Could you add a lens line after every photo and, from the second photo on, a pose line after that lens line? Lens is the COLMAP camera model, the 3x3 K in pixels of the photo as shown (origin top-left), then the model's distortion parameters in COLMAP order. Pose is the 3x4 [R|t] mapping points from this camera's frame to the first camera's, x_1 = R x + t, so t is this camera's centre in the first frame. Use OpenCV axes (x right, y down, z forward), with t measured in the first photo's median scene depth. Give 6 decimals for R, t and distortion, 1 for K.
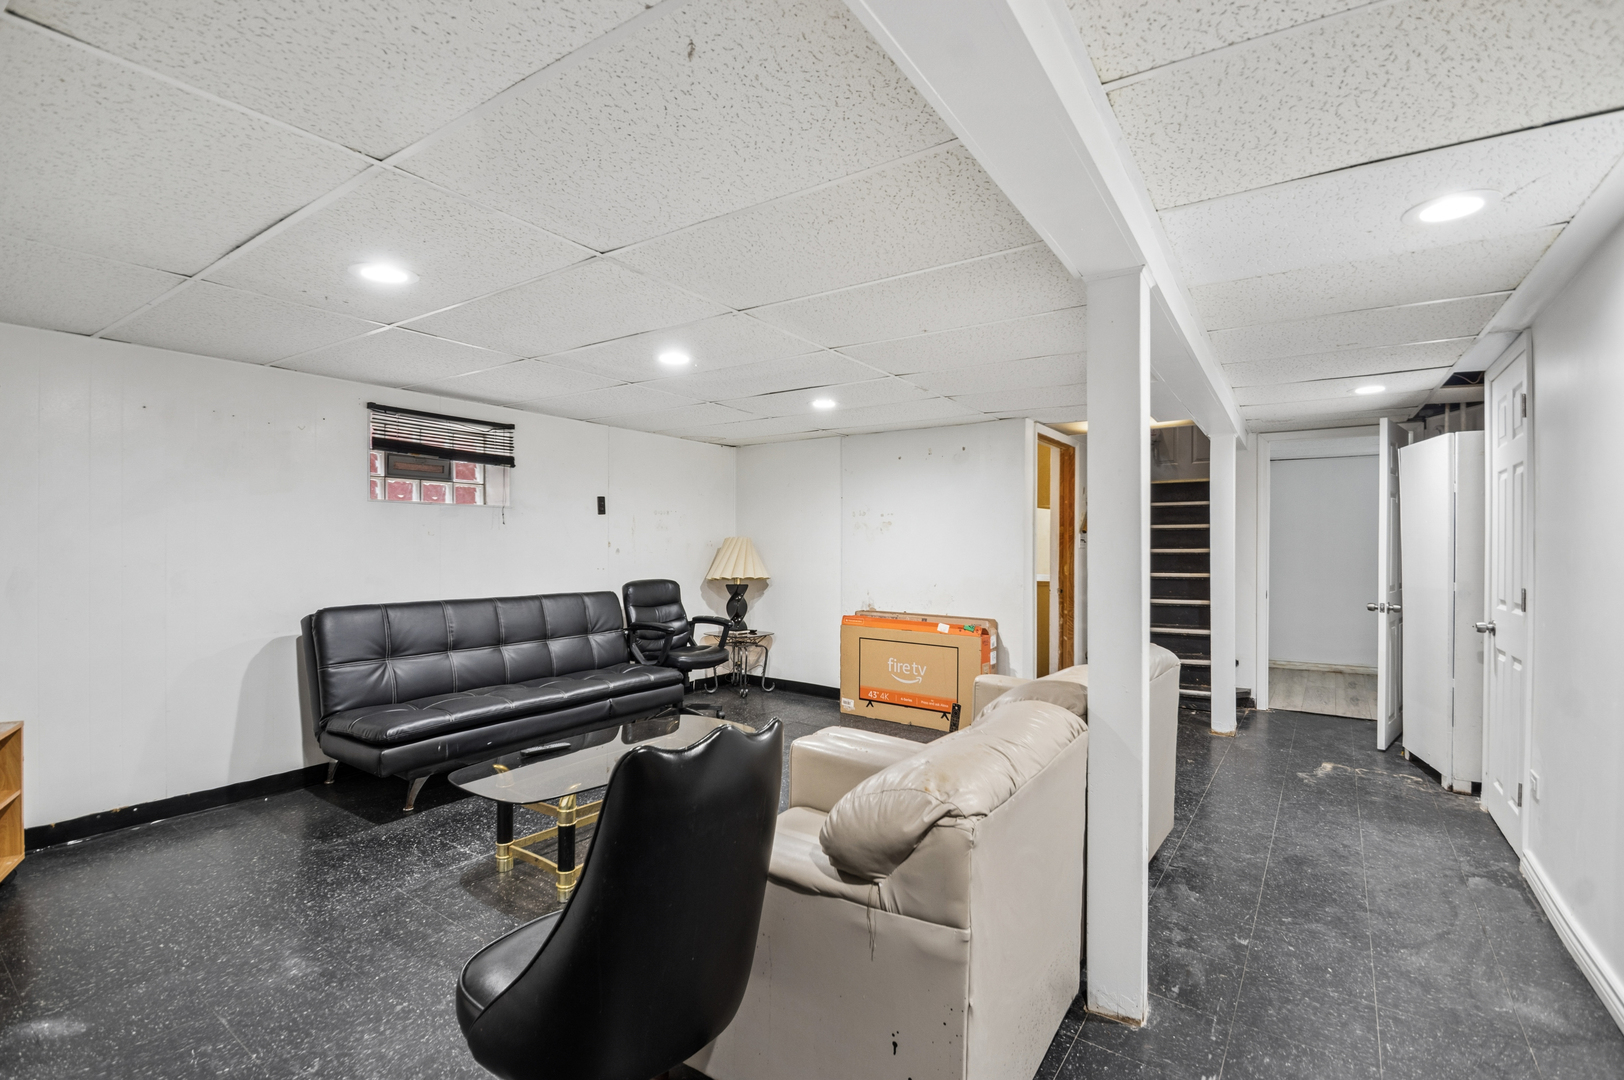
lens RADIAL K [[732.8, 0, 803.3], [0, 732.8, 545.6], [0, 0, 1]] dist [-0.002933, -0.000977]
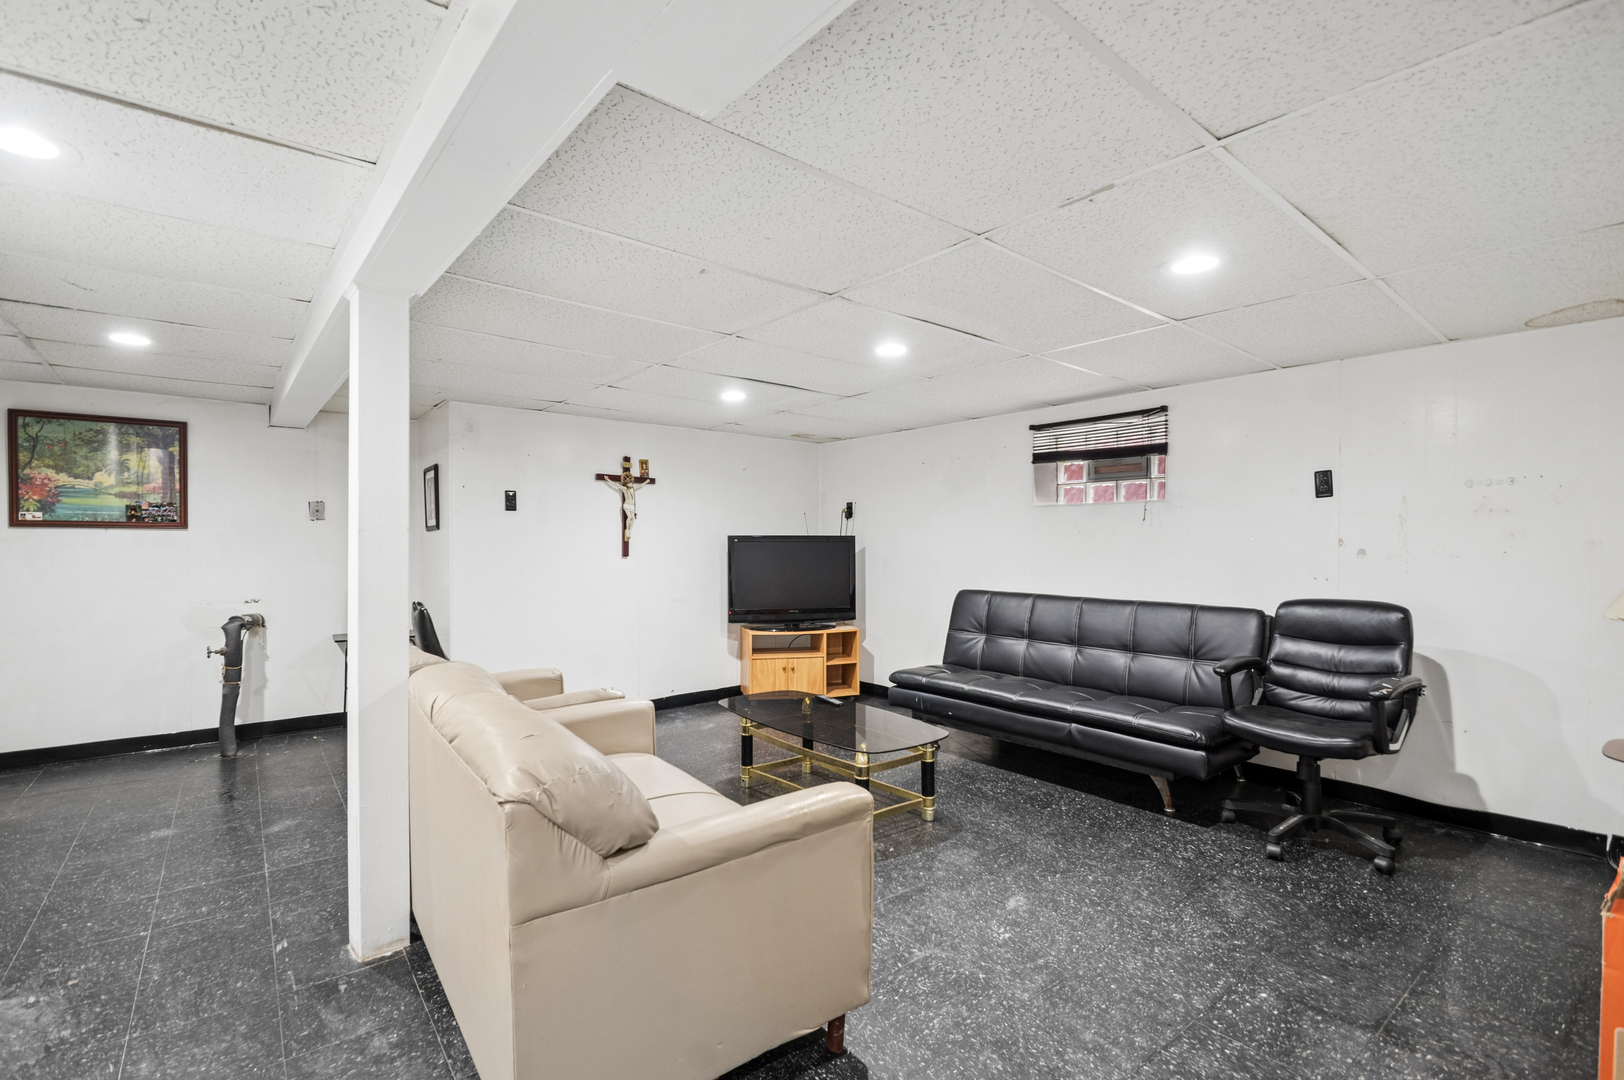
lens RADIAL K [[732.8, 0, 803.3], [0, 732.8, 545.6], [0, 0, 1]] dist [-0.002933, -0.000977]
pose [[-0.278389, 0.002251, -0.960466, 0.620067], [-0.000505, 0.999997, 0.002490, 0.000120], [0.960468, 0.001178, -0.278387, 0.903253]]
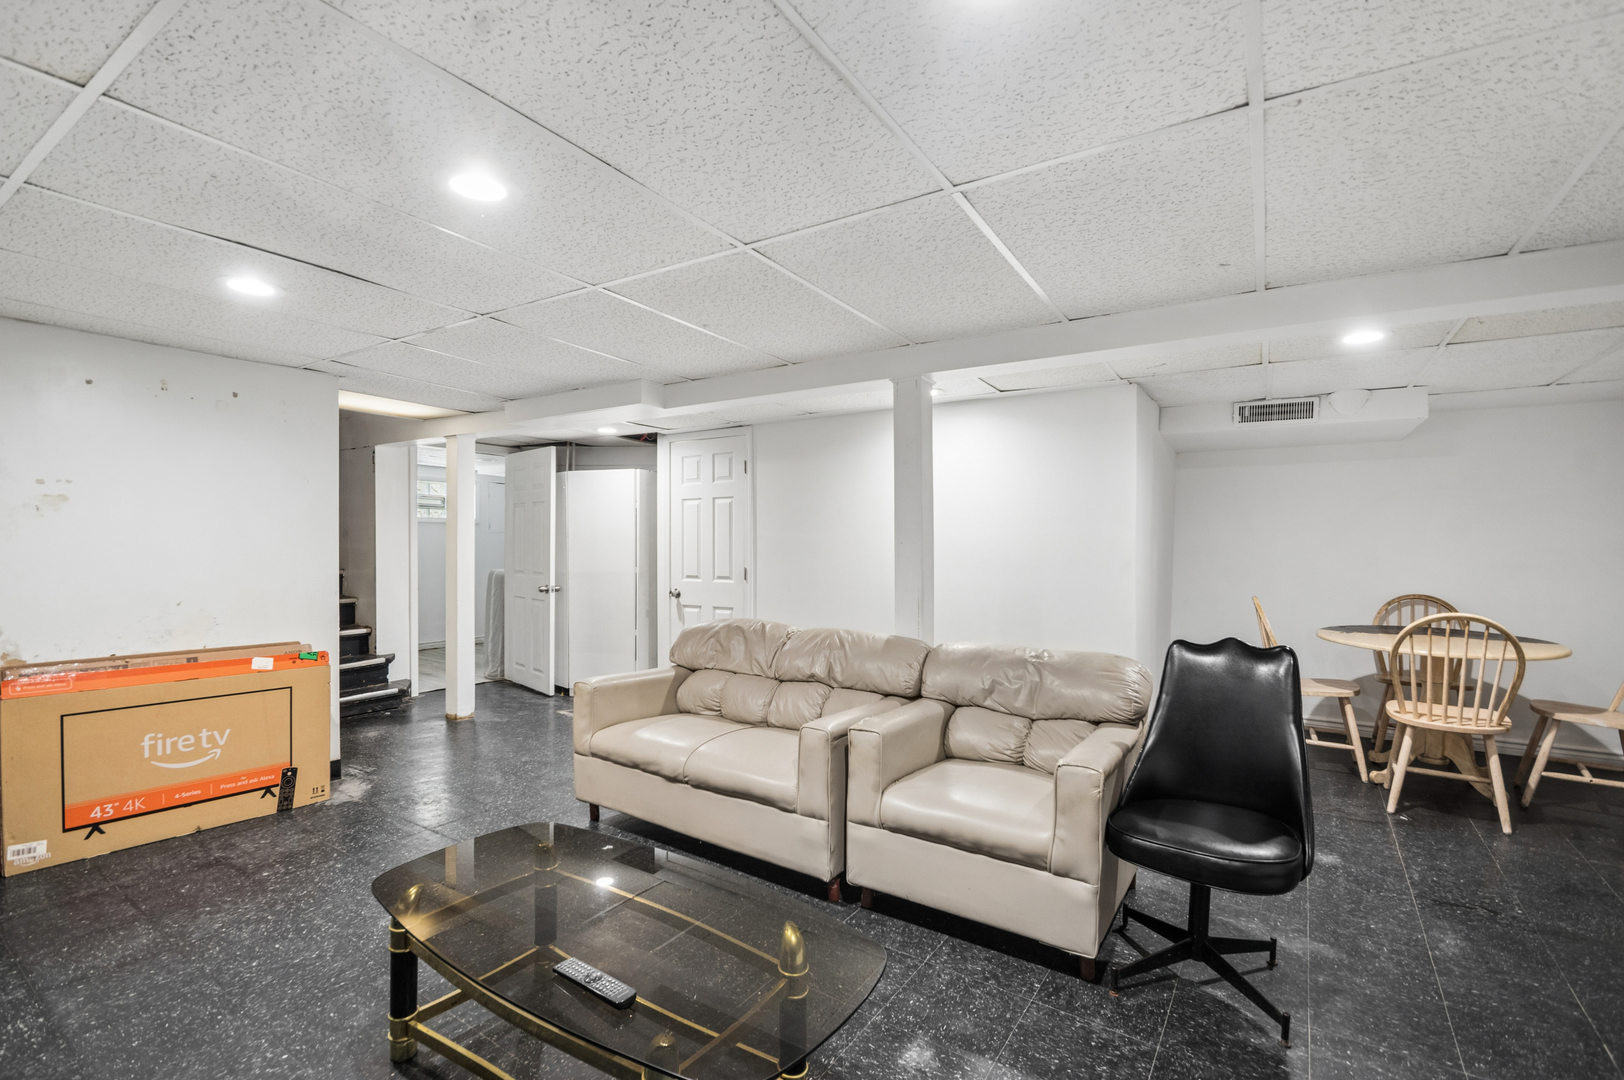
lens RADIAL K [[732.8, 0, 803.3], [0, 732.8, 545.6], [0, 0, 1]] dist [-0.002933, -0.000977]
pose [[-0.022559, -0.002727, 0.999742, -0.567618], [-0.008811, 0.999958, 0.002529, -0.001807], [-0.999707, -0.008751, -0.022582, 0.603937]]
